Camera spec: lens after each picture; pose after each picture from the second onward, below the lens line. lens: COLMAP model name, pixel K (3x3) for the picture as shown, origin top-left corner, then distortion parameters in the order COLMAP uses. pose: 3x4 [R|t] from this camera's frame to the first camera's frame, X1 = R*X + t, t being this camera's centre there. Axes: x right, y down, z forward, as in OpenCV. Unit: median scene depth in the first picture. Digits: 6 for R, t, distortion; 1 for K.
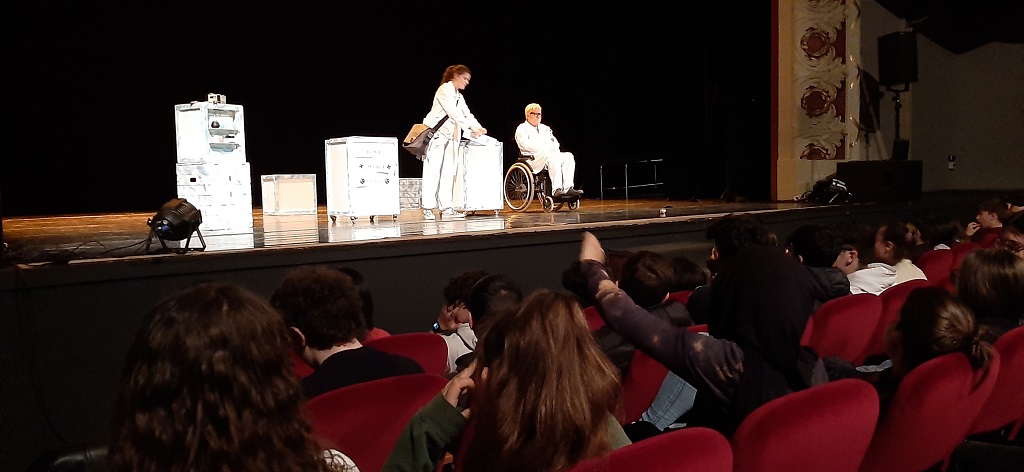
lens RADIAL K [[818.8, 0, 512.0], [0, 818.8, 236.0], [0, 0, 1]] dist [0.117527, -0.204151]
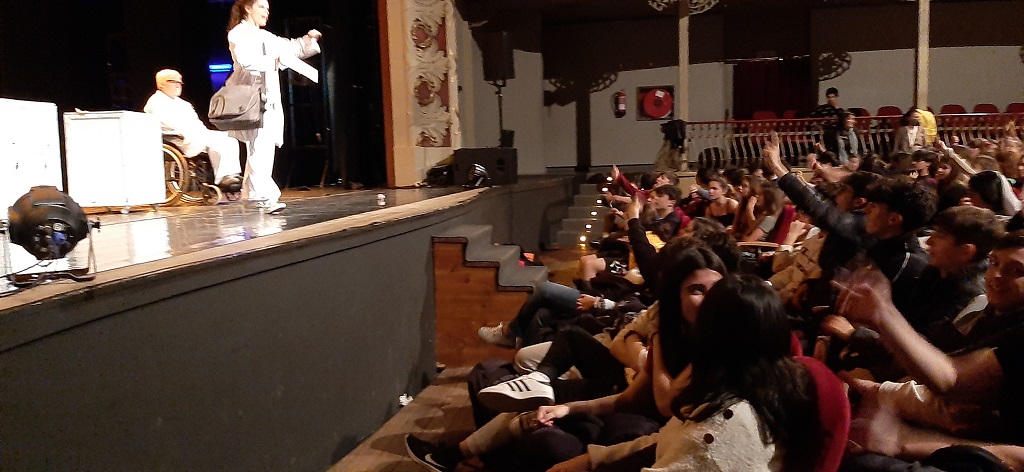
lens RADIAL K [[818.8, 0, 512.0], [0, 818.8, 236.0], [0, 0, 1]] dist [0.117527, -0.204151]
pose [[0.722795, -0.063261, 0.688161, -0.280315], [0.058525, 0.997827, 0.030258, -0.004953], [-0.688580, 0.018404, 0.724927, 0.178188]]
